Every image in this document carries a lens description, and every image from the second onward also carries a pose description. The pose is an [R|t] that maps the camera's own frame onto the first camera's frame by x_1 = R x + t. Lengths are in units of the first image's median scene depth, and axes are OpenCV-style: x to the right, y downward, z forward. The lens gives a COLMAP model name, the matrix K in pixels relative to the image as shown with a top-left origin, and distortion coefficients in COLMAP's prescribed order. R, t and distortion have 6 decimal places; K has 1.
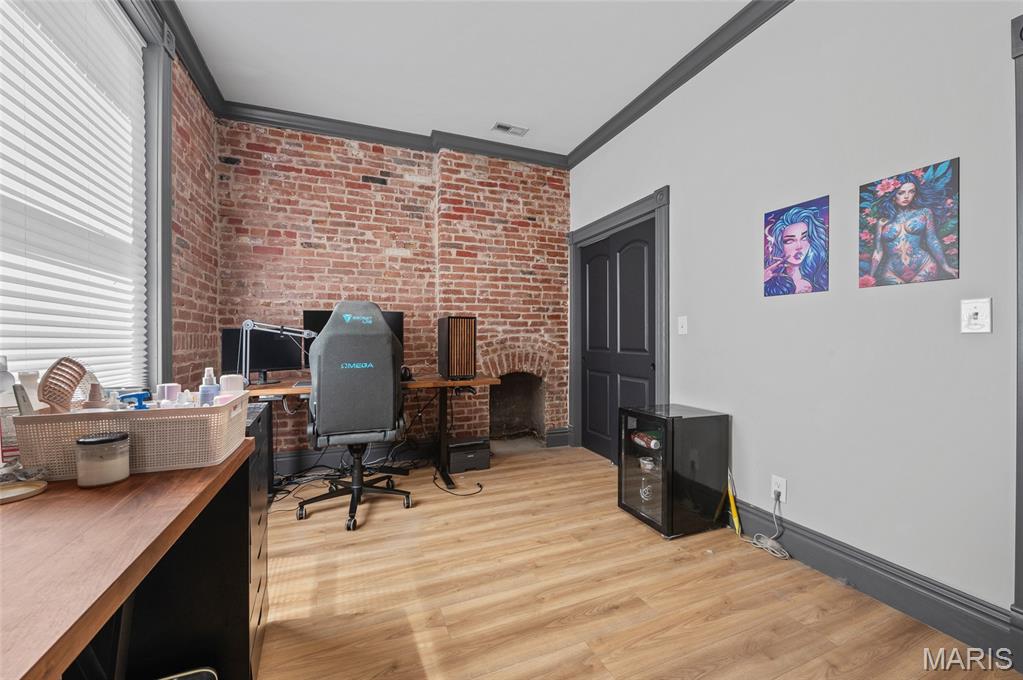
lens RADIAL K [[411.7, 0, 506.8], [0, 411.7, 338.3], [0, 0, 1]] dist [-0.015668, 0.001626]
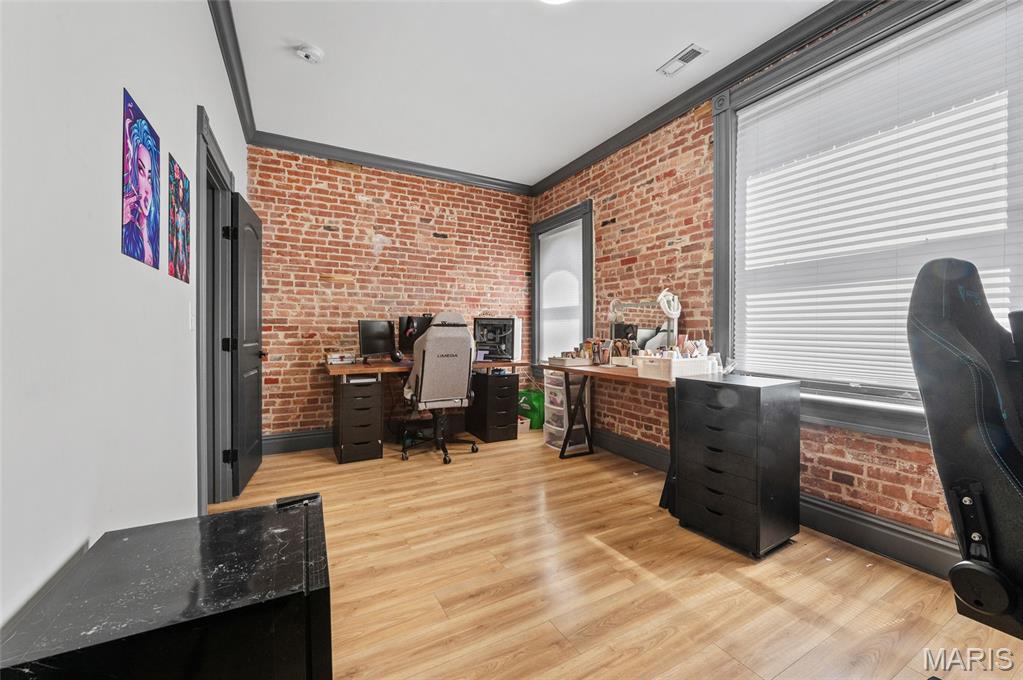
lens RADIAL K [[411.7, 0, 516.1], [0, 411.7, 334.6], [0, 0, 1]] dist [-0.015668, 0.001626]
pose [[-0.992686, 0.003350, -0.120682, 0.266332], [0.003207, 0.999994, 0.001379, 0.000285], [0.120686, 0.000982, -0.992690, 1.947144]]
